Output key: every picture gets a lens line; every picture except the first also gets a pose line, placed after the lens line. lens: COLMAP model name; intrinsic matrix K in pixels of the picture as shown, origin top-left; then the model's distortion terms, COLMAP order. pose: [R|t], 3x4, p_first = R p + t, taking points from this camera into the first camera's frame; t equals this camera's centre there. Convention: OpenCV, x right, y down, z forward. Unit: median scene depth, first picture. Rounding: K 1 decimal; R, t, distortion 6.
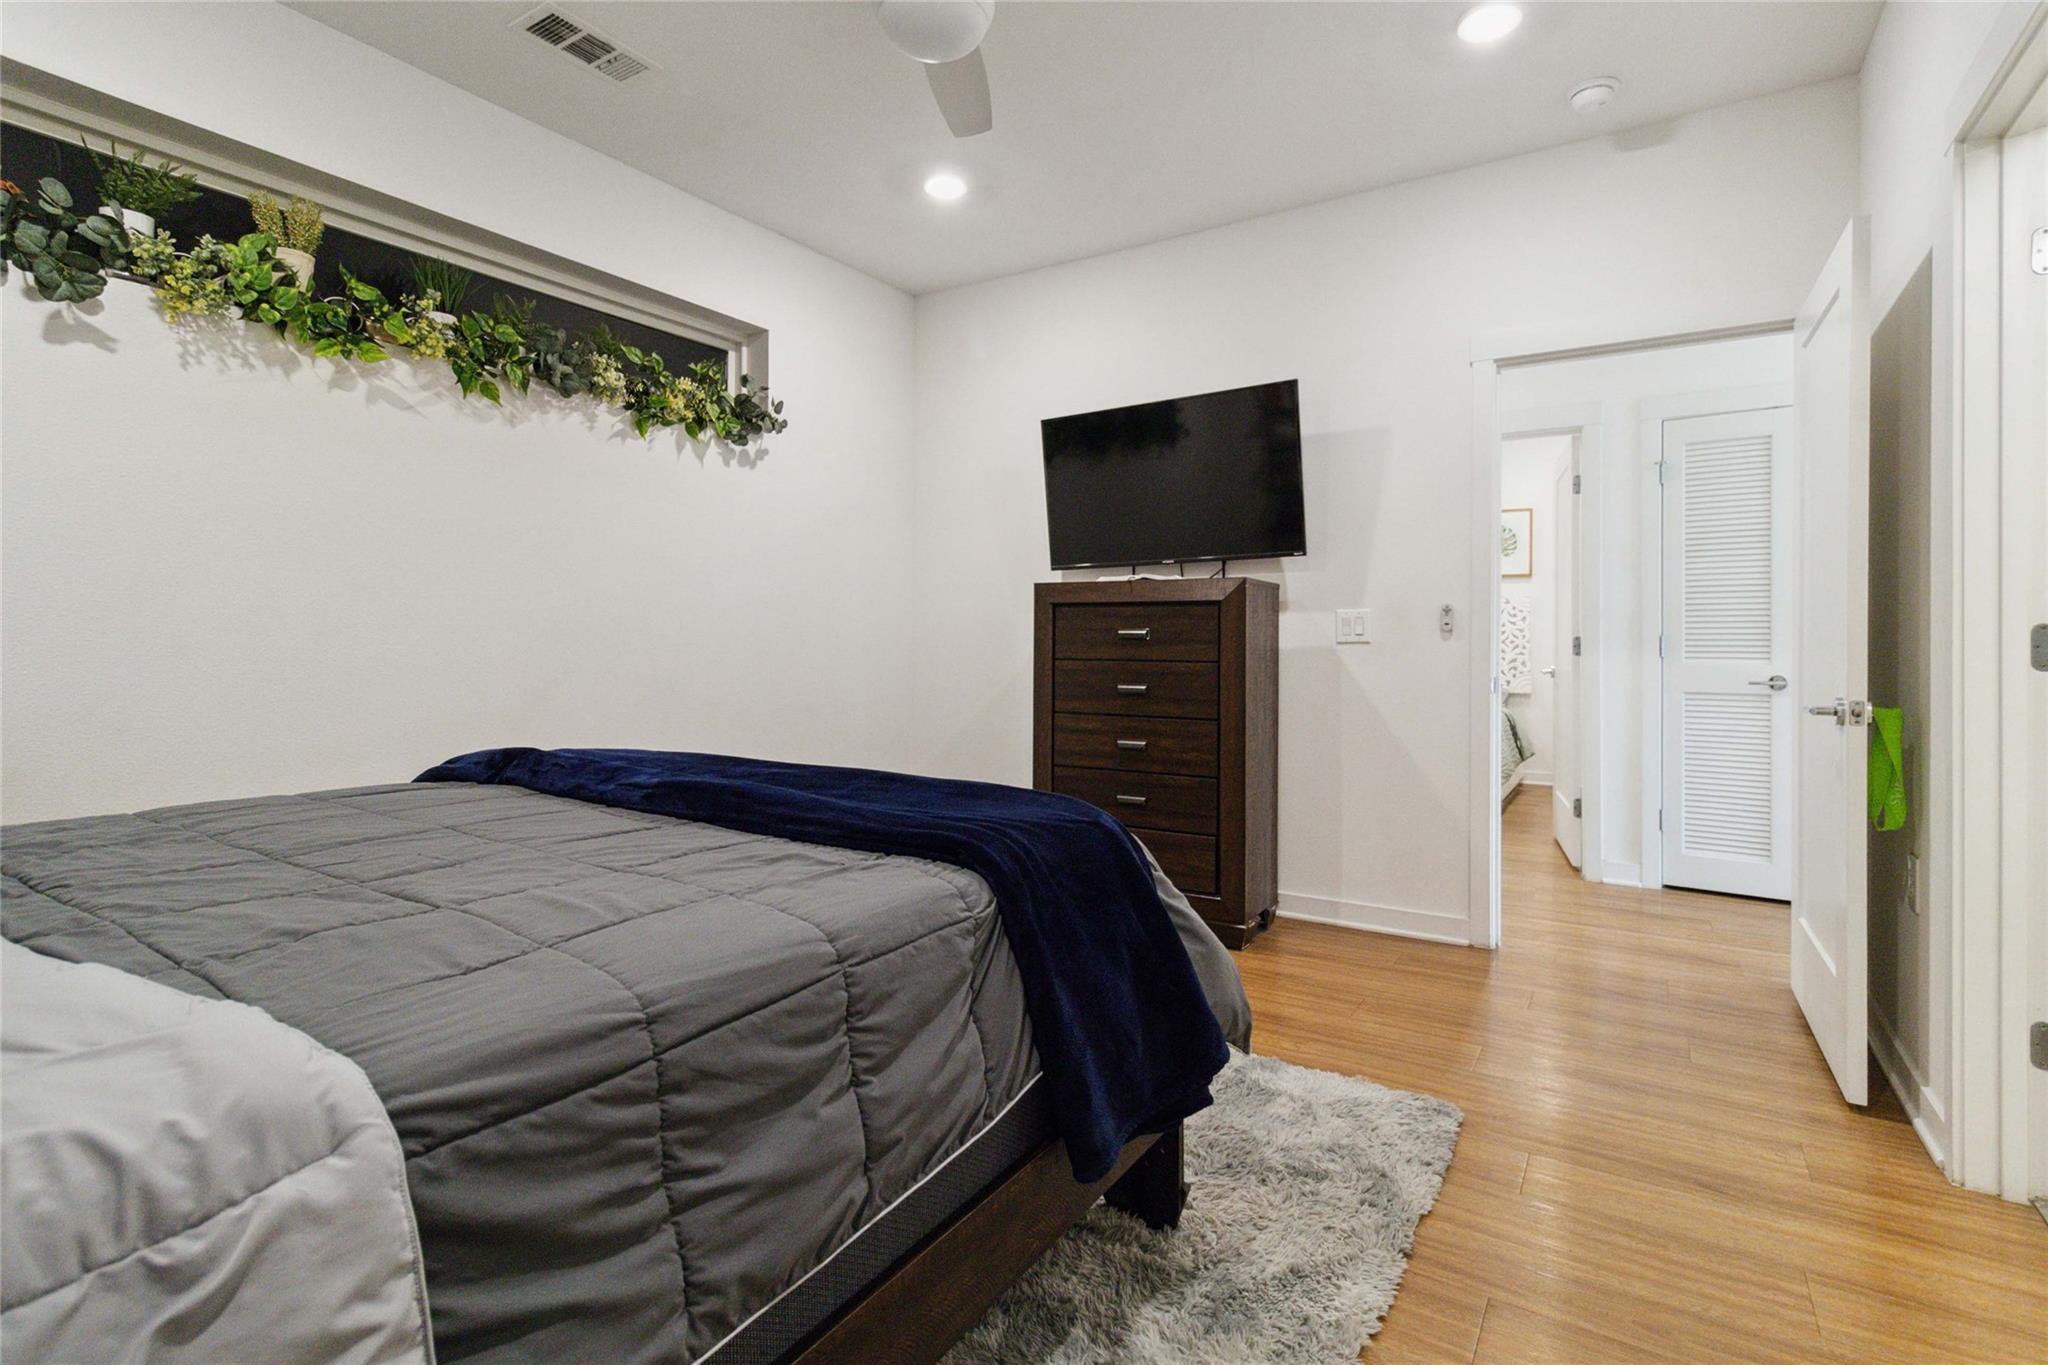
lens RADIAL K [[969.2, 0, 1019.0], [0, 969.2, 648.0], [0, 0, 1]] dist [0.002163, 0.000670]
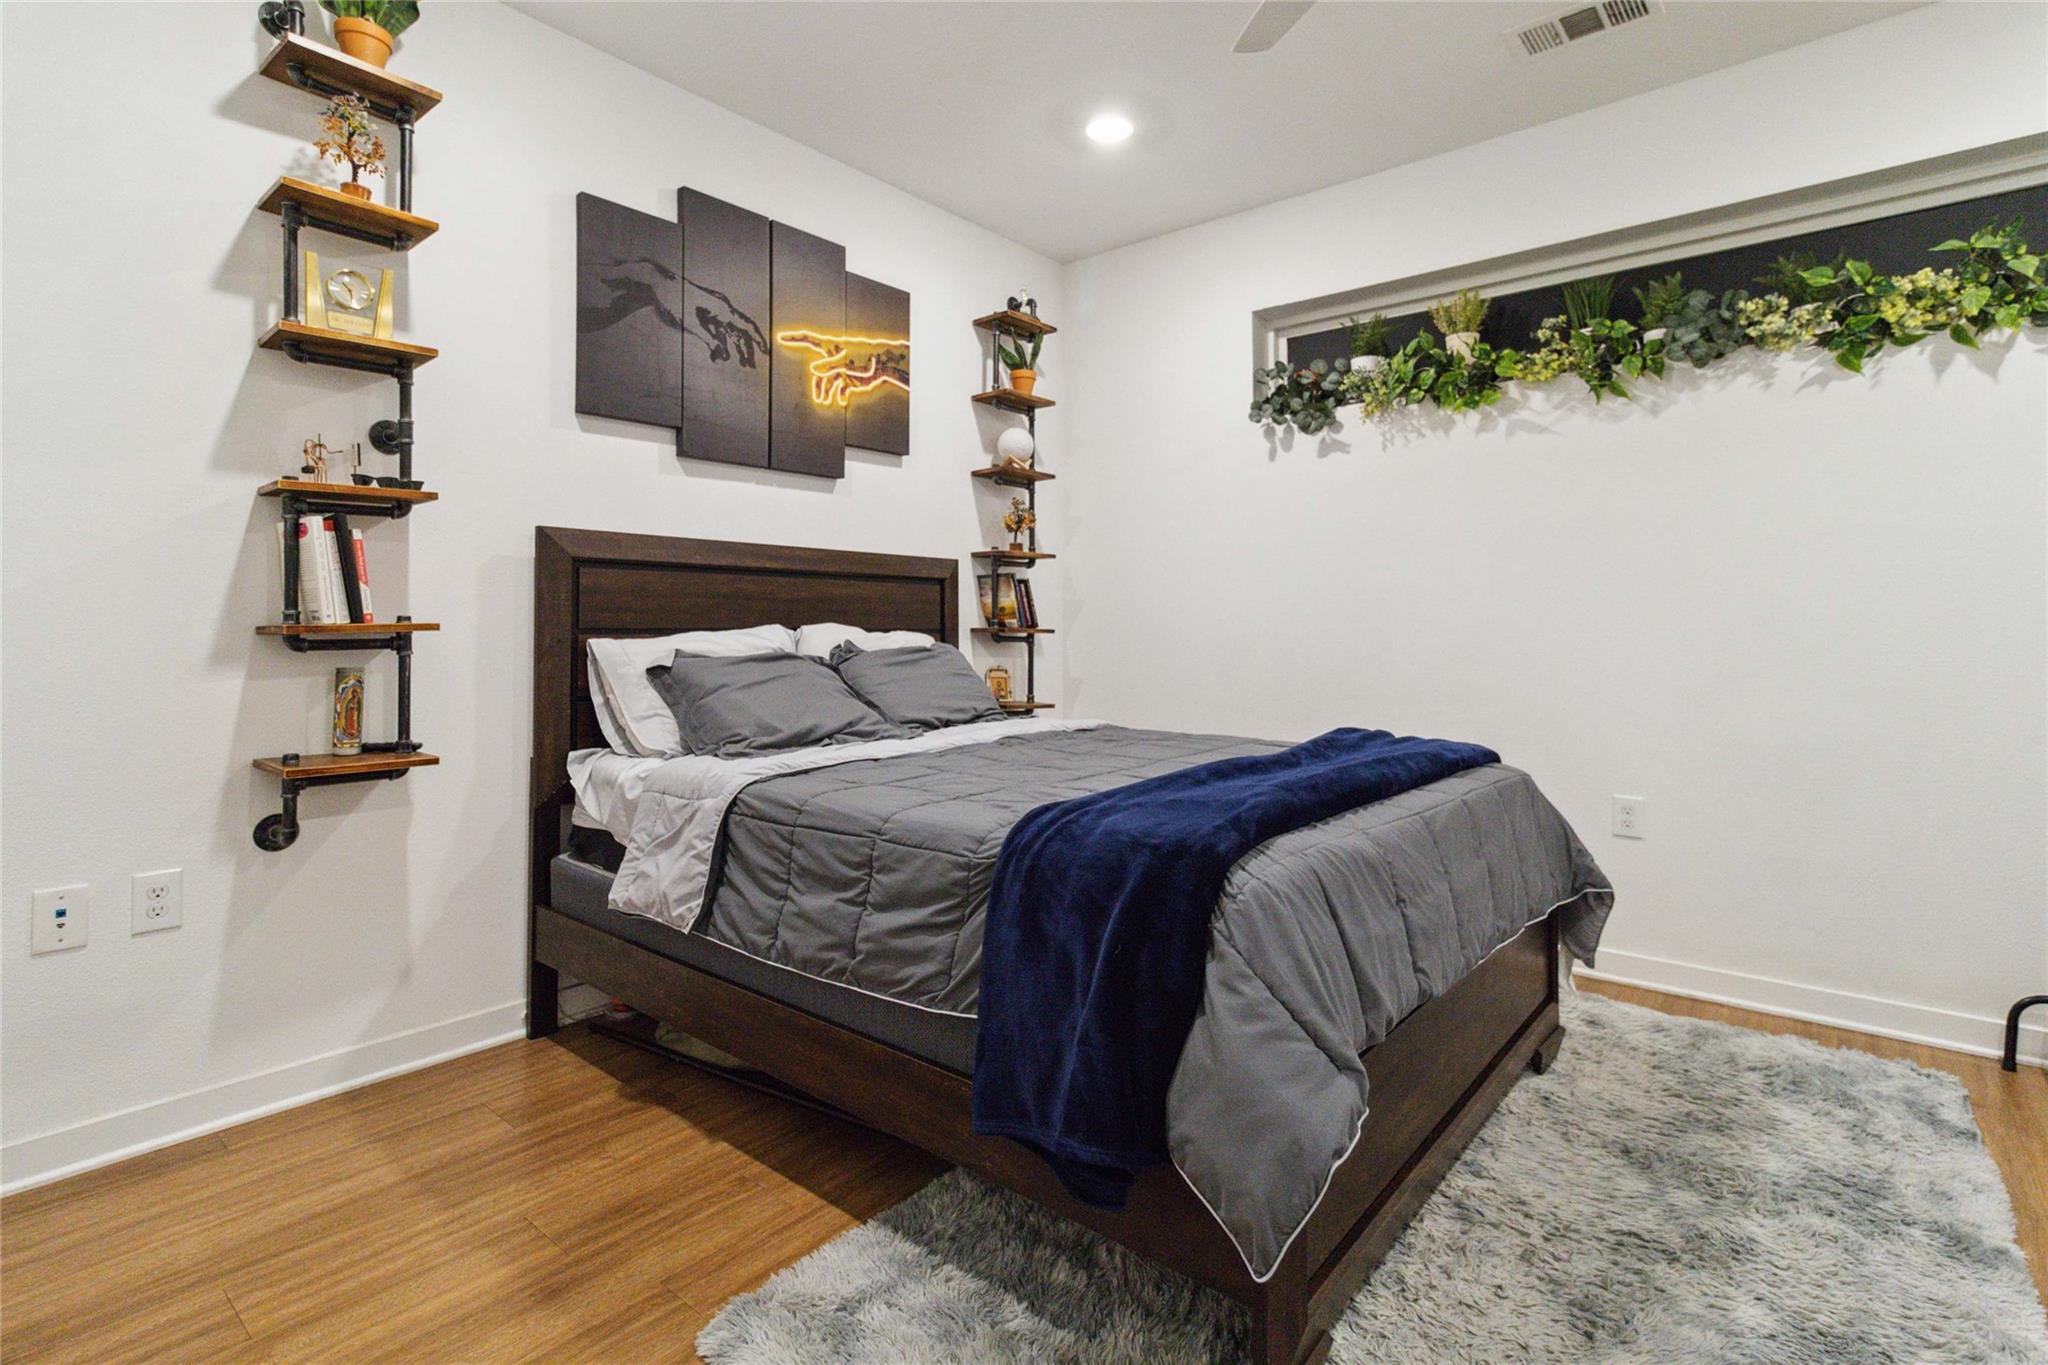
lens RADIAL K [[981.8, 0, 1031.0], [0, 981.8, 617.2], [0, 0, 1]] dist [0.003202, 0.000248]
pose [[-0.123664, -0.017623, -0.992168, 0.565497], [-0.012138, 0.999794, -0.016245, -0.008316], [0.992250, 0.010034, -0.123852, 0.571742]]
